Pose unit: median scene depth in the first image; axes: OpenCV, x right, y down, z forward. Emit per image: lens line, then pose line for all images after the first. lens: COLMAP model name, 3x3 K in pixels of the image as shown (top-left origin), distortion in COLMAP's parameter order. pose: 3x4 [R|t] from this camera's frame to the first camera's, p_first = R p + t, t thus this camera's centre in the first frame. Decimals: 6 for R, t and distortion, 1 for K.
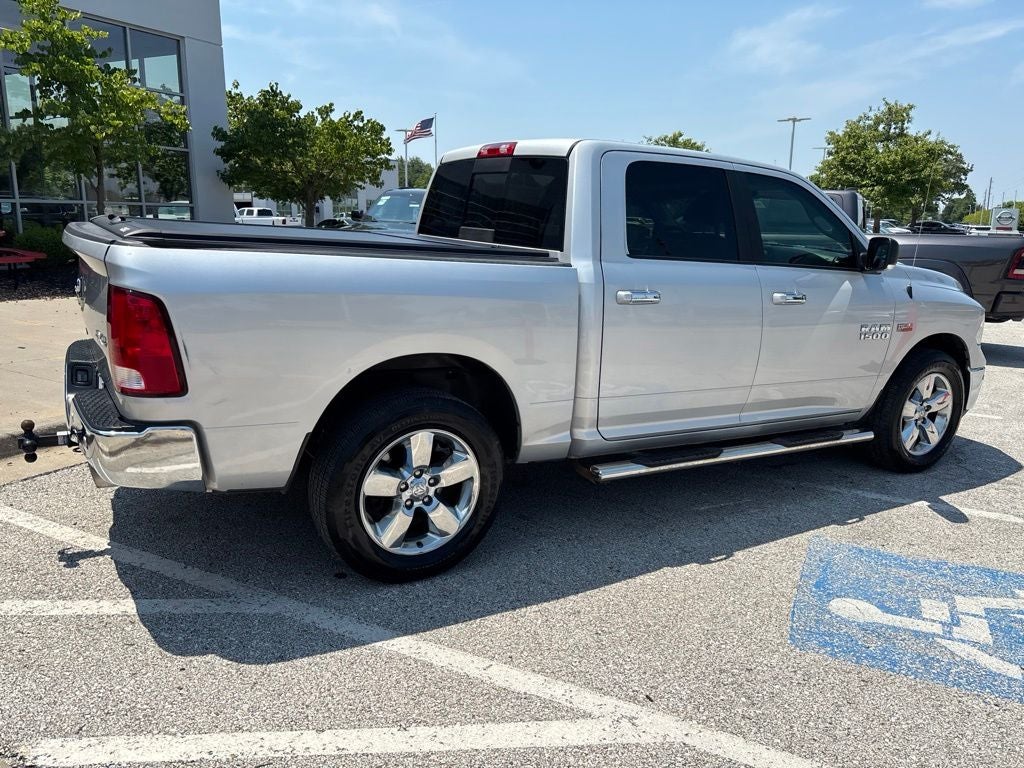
lens RADIAL K [[775.3, 0, 507.2], [0, 775.3, 388.8], [0, 0, 1]] dist [0.047928, -0.058863]
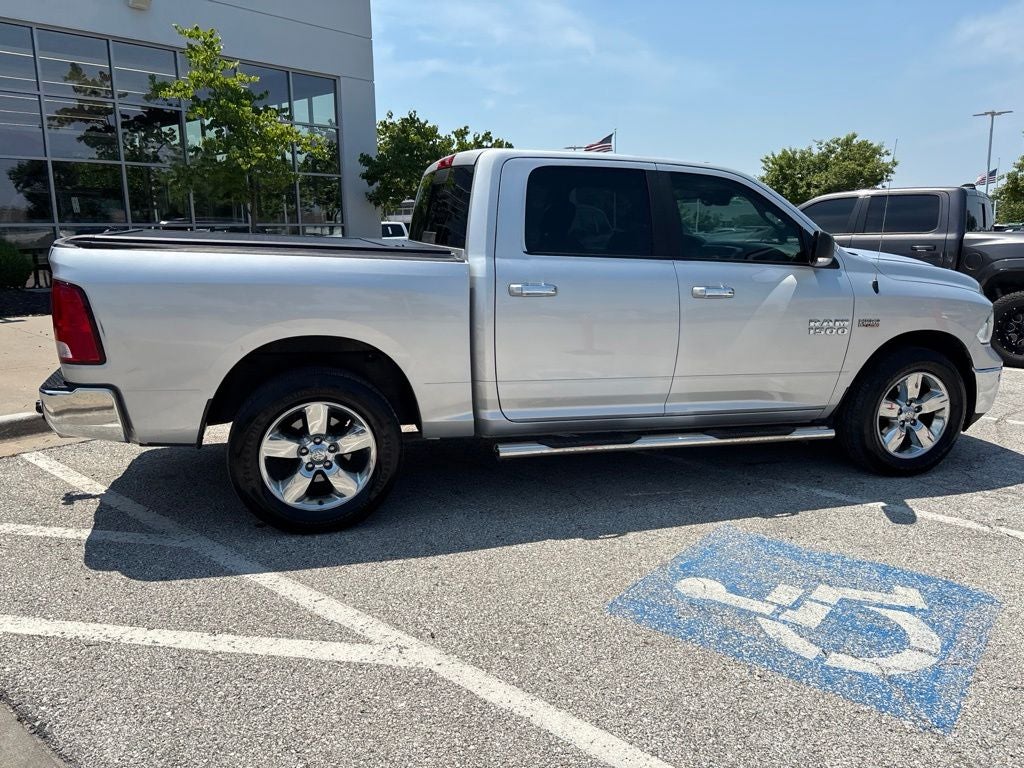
lens RADIAL K [[775.3, 0, 508.0], [0, 775.3, 378.3], [0, 0, 1]] dist [0.047928, -0.058863]
pose [[0.971560, 0.017933, -0.236114, 0.390387], [-0.025386, 0.999270, -0.028561, 0.037852], [0.235429, 0.033743, 0.971306, -0.061223]]
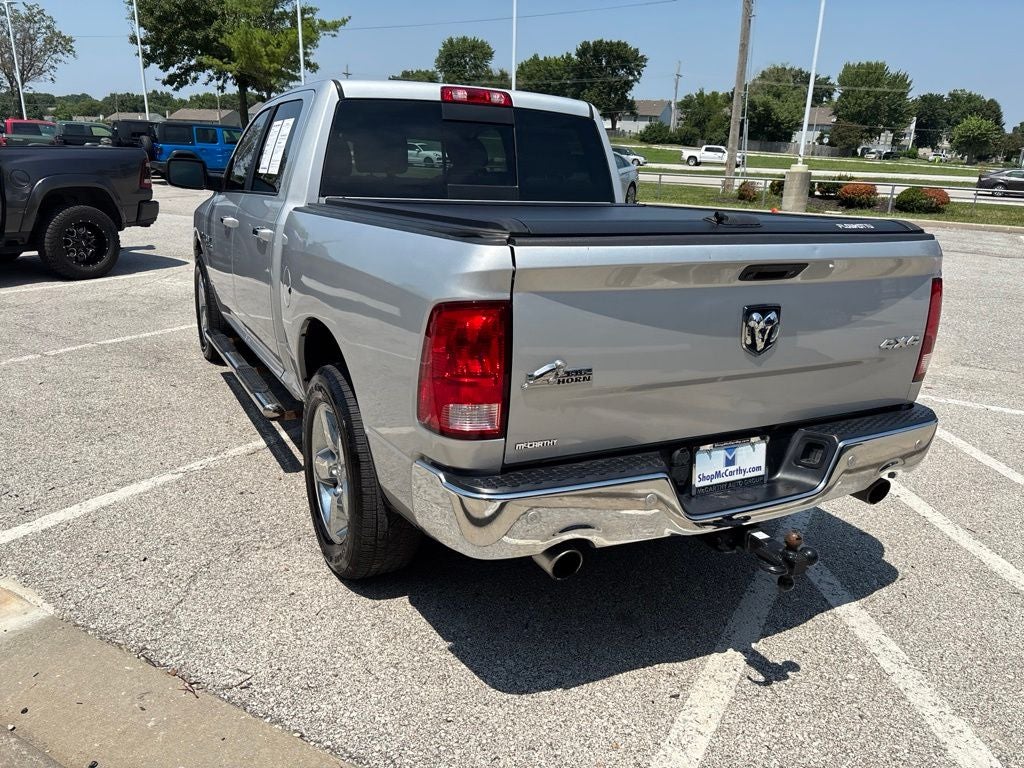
lens RADIAL K [[775.3, 0, 506.7], [0, 775.3, 389.8], [0, 0, 1]] dist [0.047928, -0.058863]
pose [[0.060319, -0.322600, 0.944611, -1.117513], [0.182534, 0.933942, 0.307300, -0.298388], [-0.981348, 0.153887, 0.115220, 1.046480]]
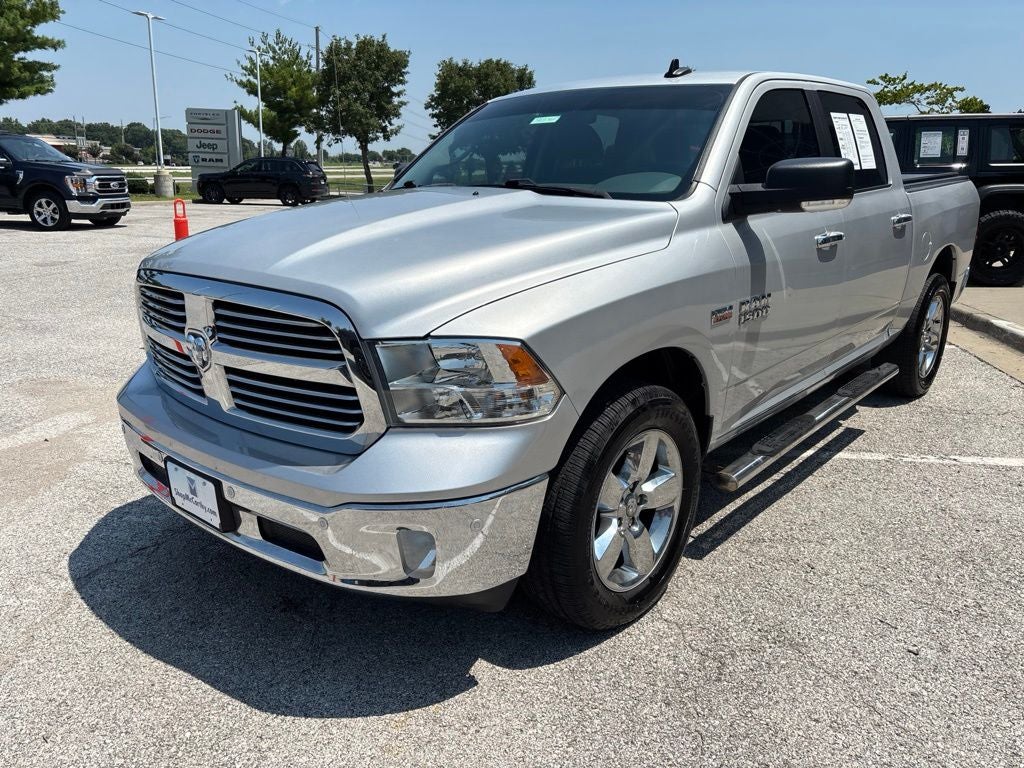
lens RADIAL K [[775.3, 0, 510.3], [0, 775.3, 385.2], [0, 0, 1]] dist [0.047928, -0.058863]
pose [[-0.950337, 0.042277, -0.308339, 0.793908], [-0.106297, 0.887061, 0.449248, -0.474855], [0.292508, 0.459713, -0.838512, 2.349470]]
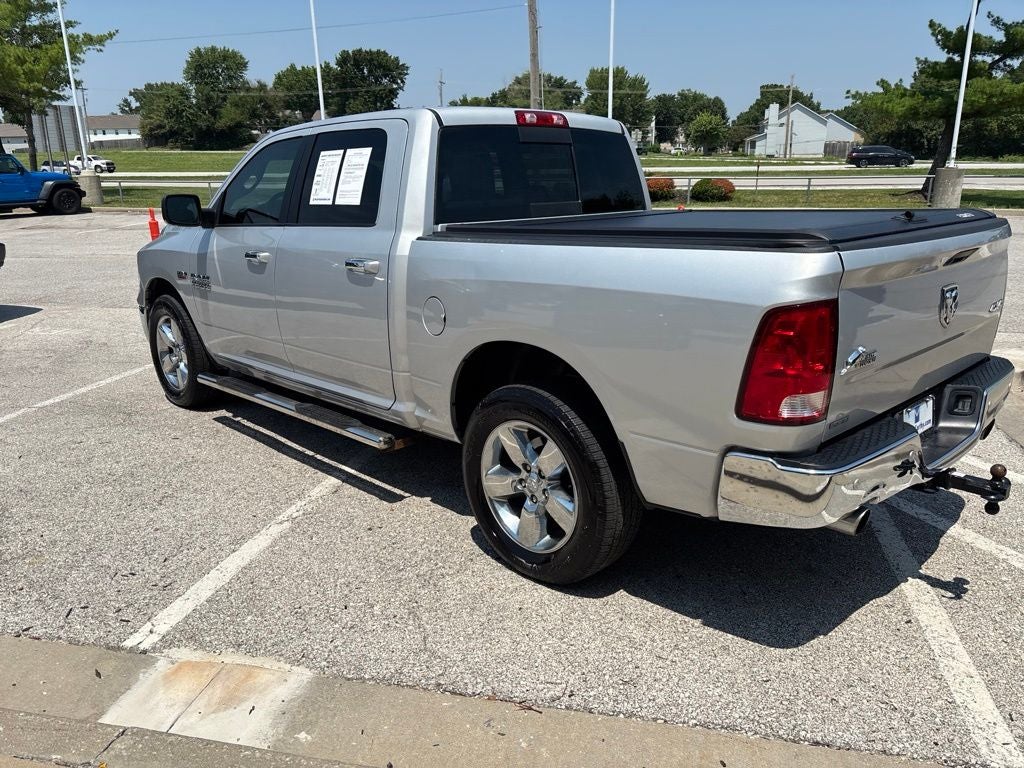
lens RADIAL K [[775.3, 0, 508.1], [0, 775.3, 388.7], [0, 0, 1]] dist [0.047928, -0.058863]
pose [[-0.226932, -0.302397, 0.925774, -1.131115], [0.216584, 0.911101, 0.350695, -0.400377], [-0.949523, 0.280092, -0.141263, 1.450595]]
